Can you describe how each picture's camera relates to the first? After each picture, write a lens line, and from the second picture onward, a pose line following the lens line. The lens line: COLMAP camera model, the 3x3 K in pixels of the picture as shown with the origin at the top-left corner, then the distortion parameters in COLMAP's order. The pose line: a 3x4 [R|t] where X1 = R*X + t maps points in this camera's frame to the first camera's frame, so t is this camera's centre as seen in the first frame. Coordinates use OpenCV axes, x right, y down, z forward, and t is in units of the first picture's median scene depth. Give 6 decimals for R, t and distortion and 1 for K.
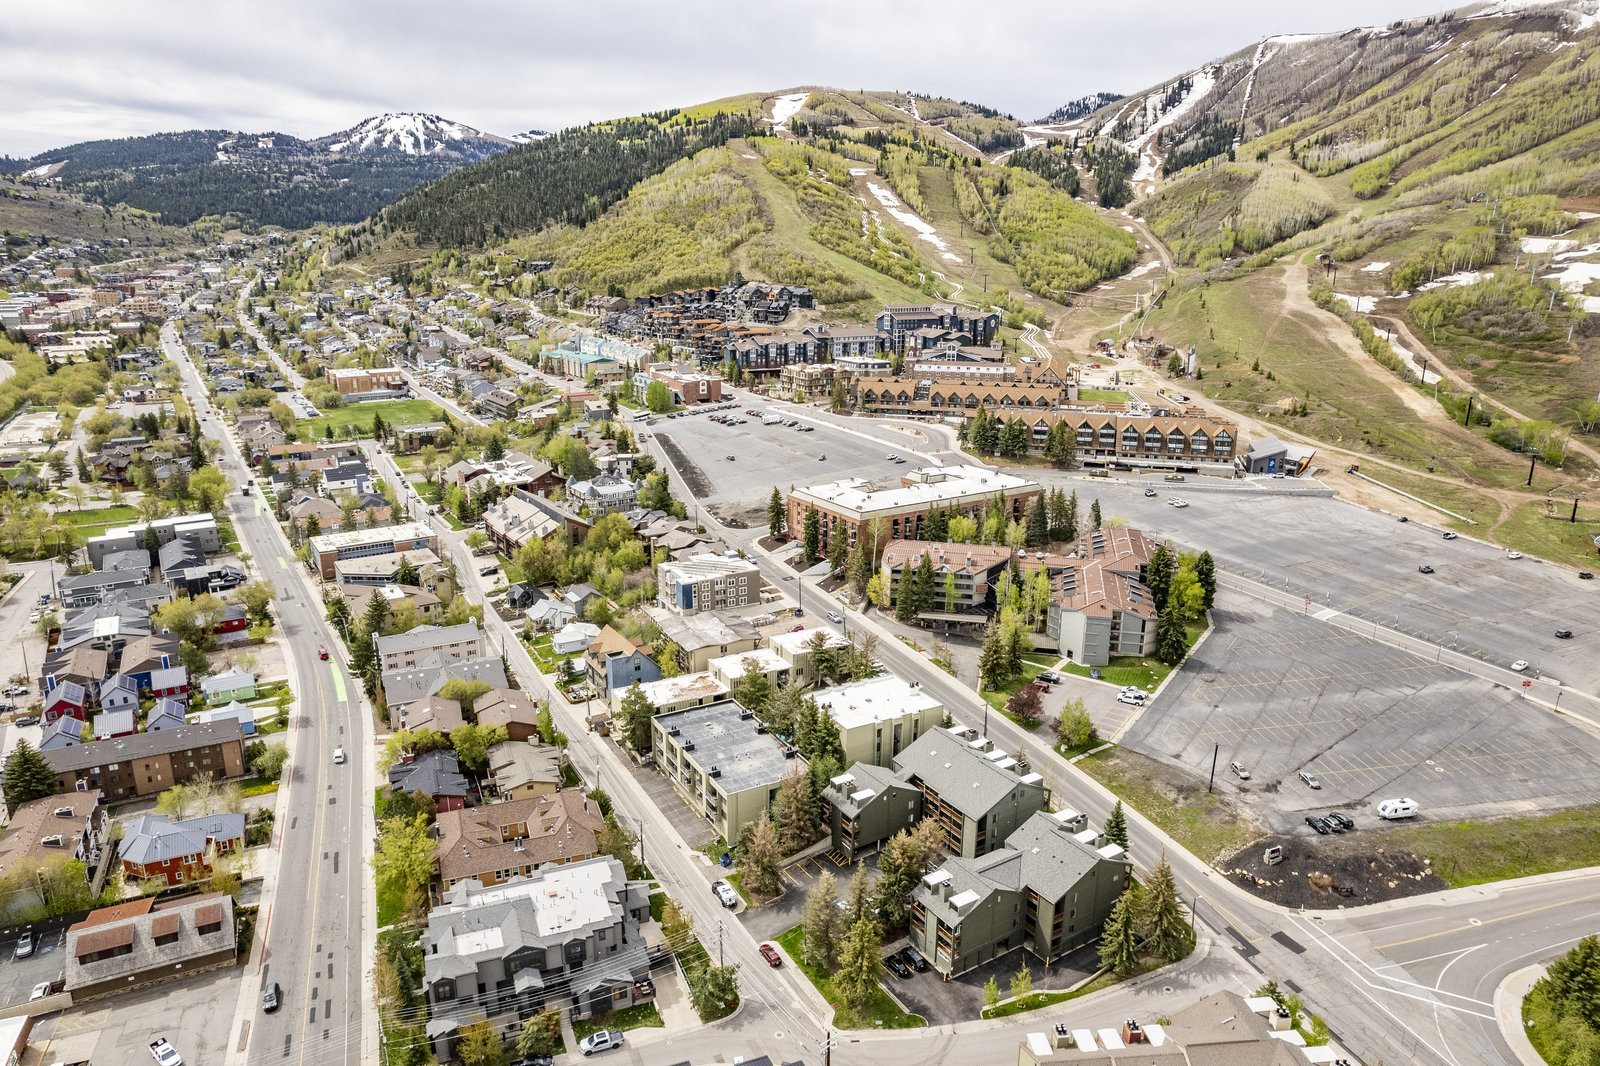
lens RADIAL K [[1034.6, 0, 800.0], [0, 1034.6, 533.0], [0, 0, 1]] dist [-0.079886, 0.078577]
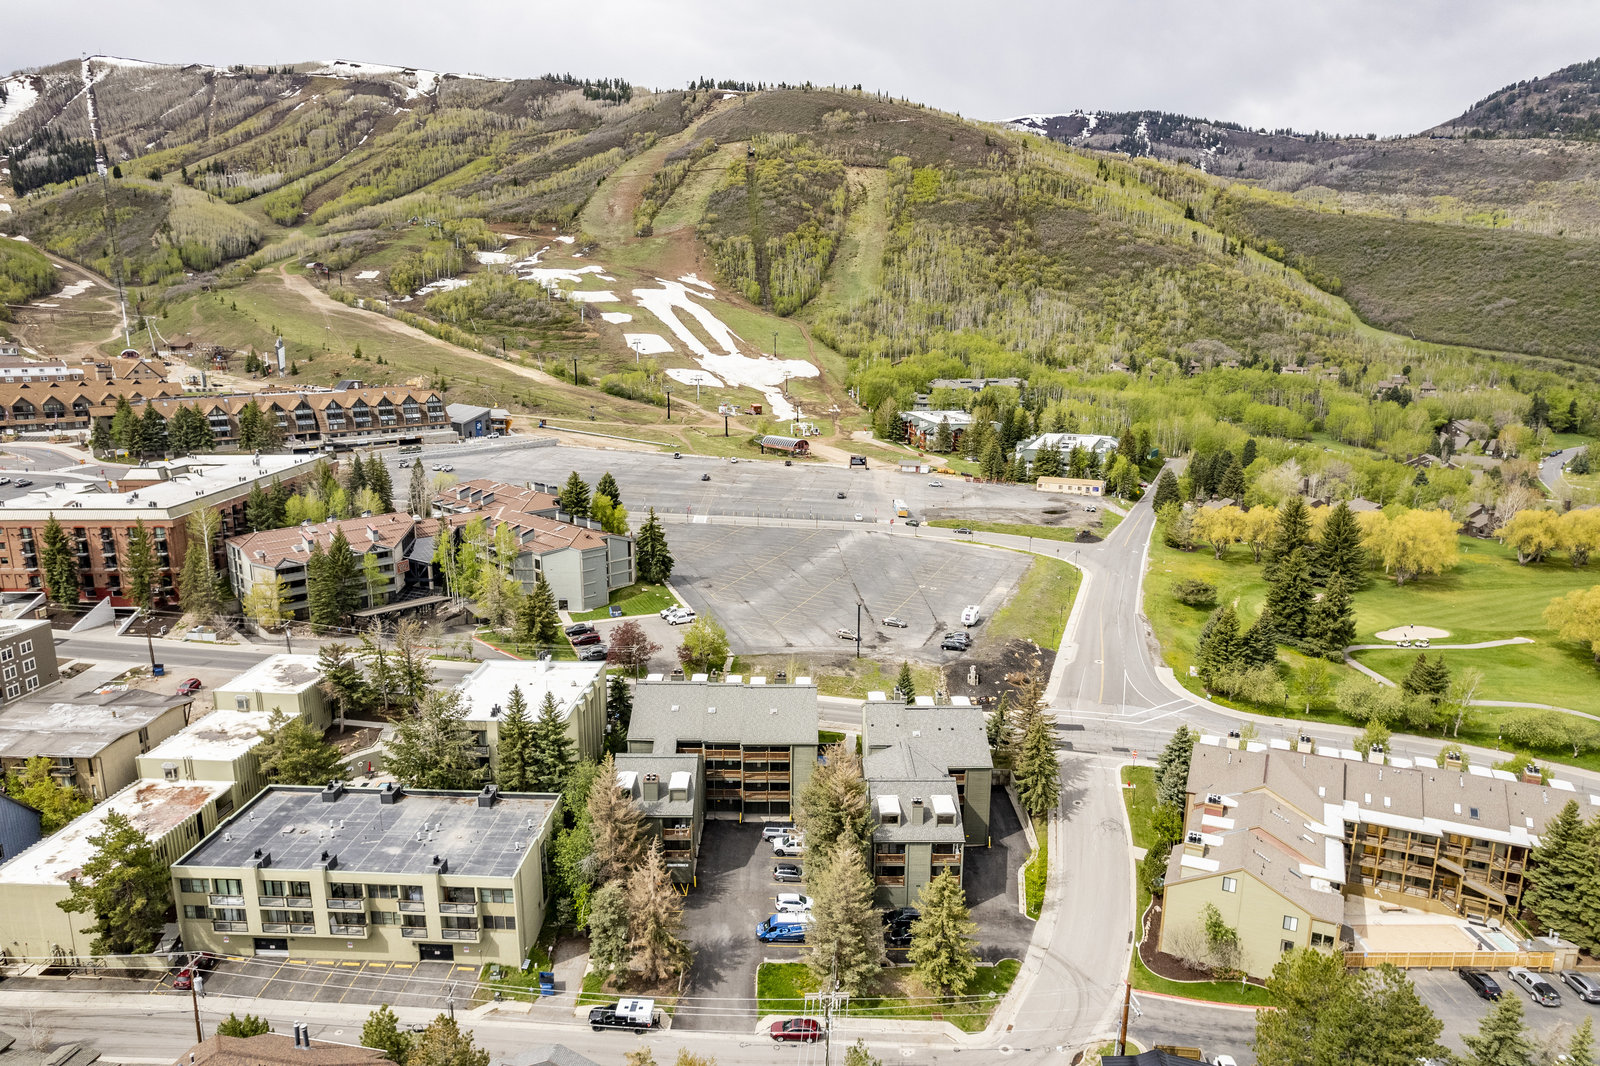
lens RADIAL K [[1034.6, 0, 800.0], [0, 1034.6, 533.0], [0, 0, 1]] dist [-0.079886, 0.078577]
pose [[0.527831, -0.183098, 0.829379, -0.146444], [0.227203, 0.971340, 0.069842, 0.022918], [-0.818397, 0.151572, 0.554303, 0.183367]]
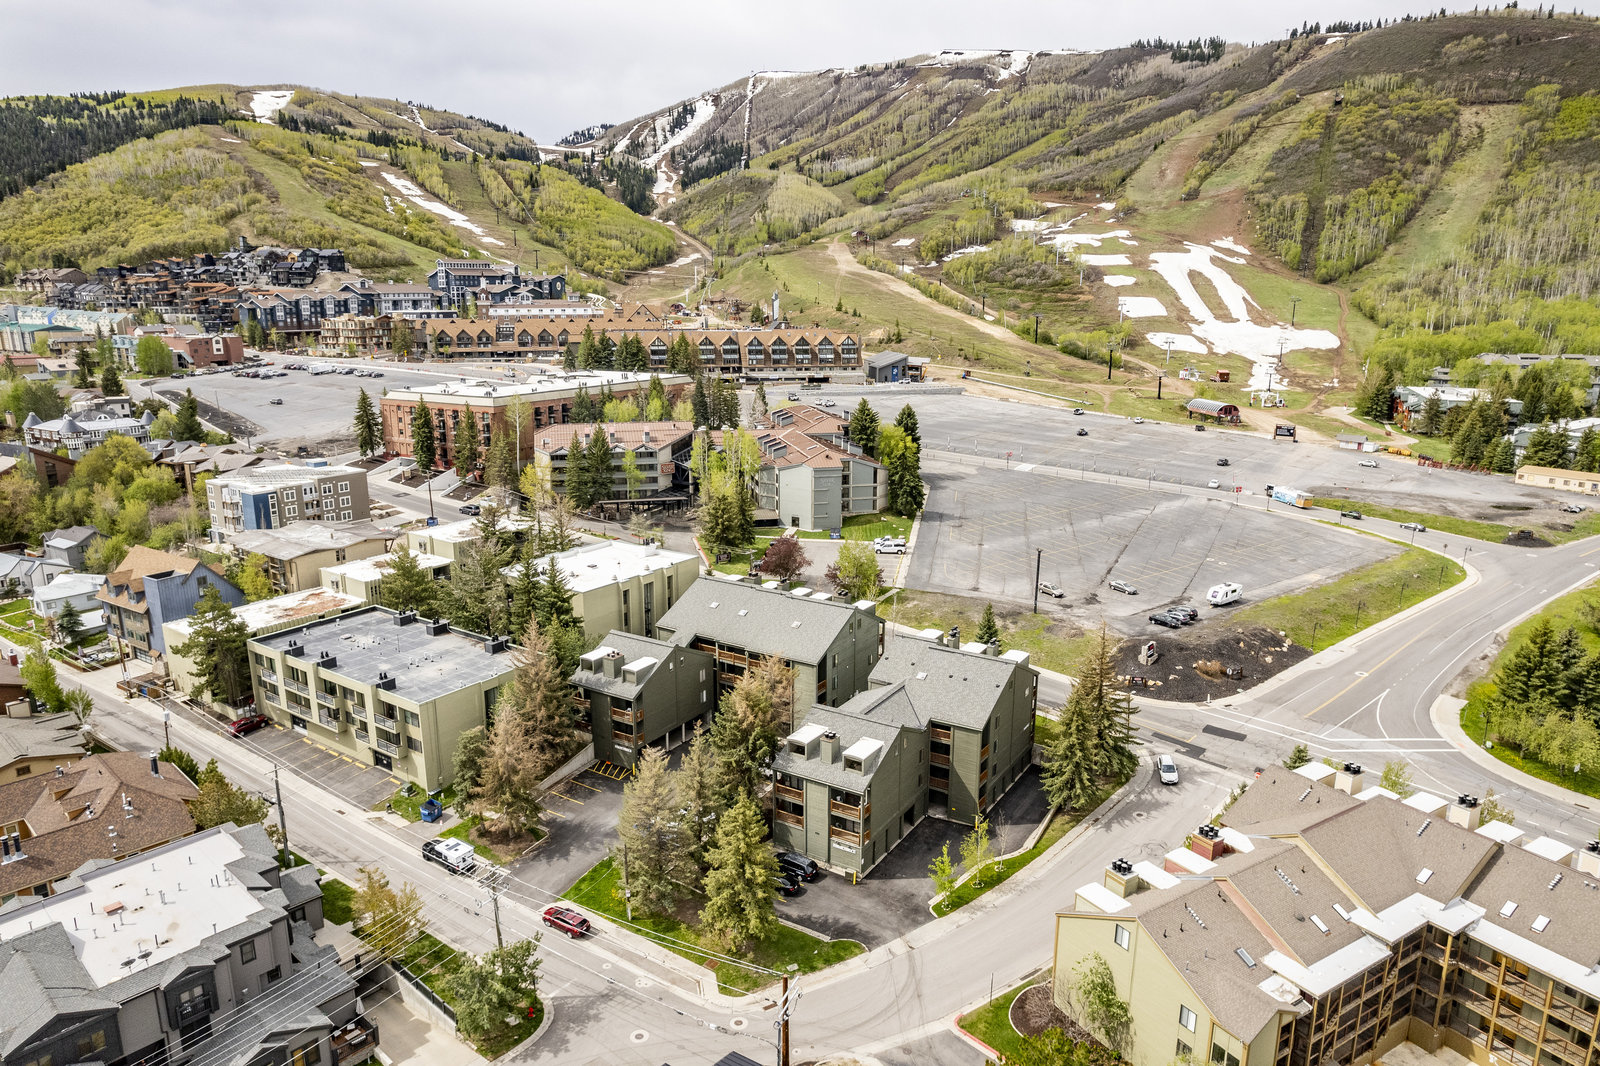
lens RADIAL K [[1034.6, 0, 800.0], [0, 1034.6, 533.0], [0, 0, 1]] dist [-0.079886, 0.078577]
pose [[0.898791, -0.102772, 0.426161, -0.040292], [0.119269, 0.992788, -0.012126, 0.065492], [-0.421841, 0.061726, 0.904566, 0.122811]]
